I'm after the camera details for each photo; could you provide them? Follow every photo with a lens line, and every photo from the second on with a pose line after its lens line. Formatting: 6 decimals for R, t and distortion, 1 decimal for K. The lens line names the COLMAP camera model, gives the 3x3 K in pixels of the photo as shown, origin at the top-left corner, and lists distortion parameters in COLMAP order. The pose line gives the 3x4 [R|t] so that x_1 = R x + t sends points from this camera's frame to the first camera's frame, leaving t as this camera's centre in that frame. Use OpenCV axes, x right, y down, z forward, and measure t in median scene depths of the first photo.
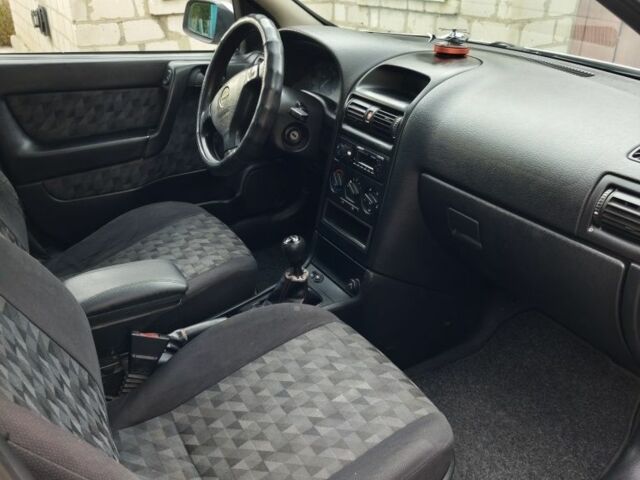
lens RADIAL K [[584.8, 0, 320.0], [0, 584.8, 240.0], [0, 0, 1]] dist [0.072454, -0.132070]
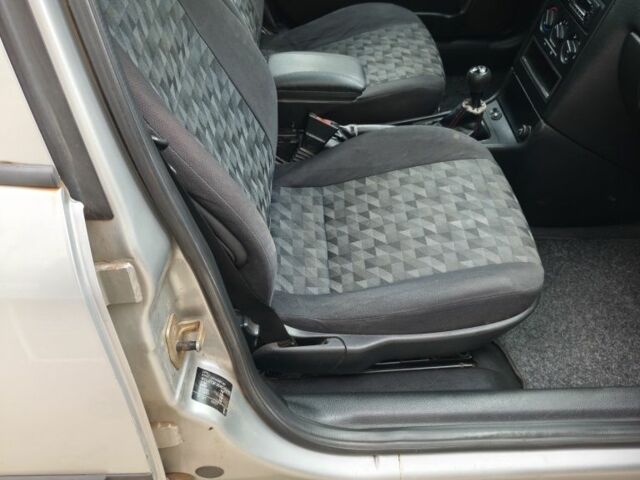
lens RADIAL K [[584.8, 0, 320.0], [0, 584.8, 240.0], [0, 0, 1]] dist [0.072454, -0.132070]
pose [[0.884728, 0.345907, -0.312419, 0.152675], [-0.235330, 0.910061, 0.341188, -0.018798], [0.402340, -0.228337, 0.886558, -0.093306]]
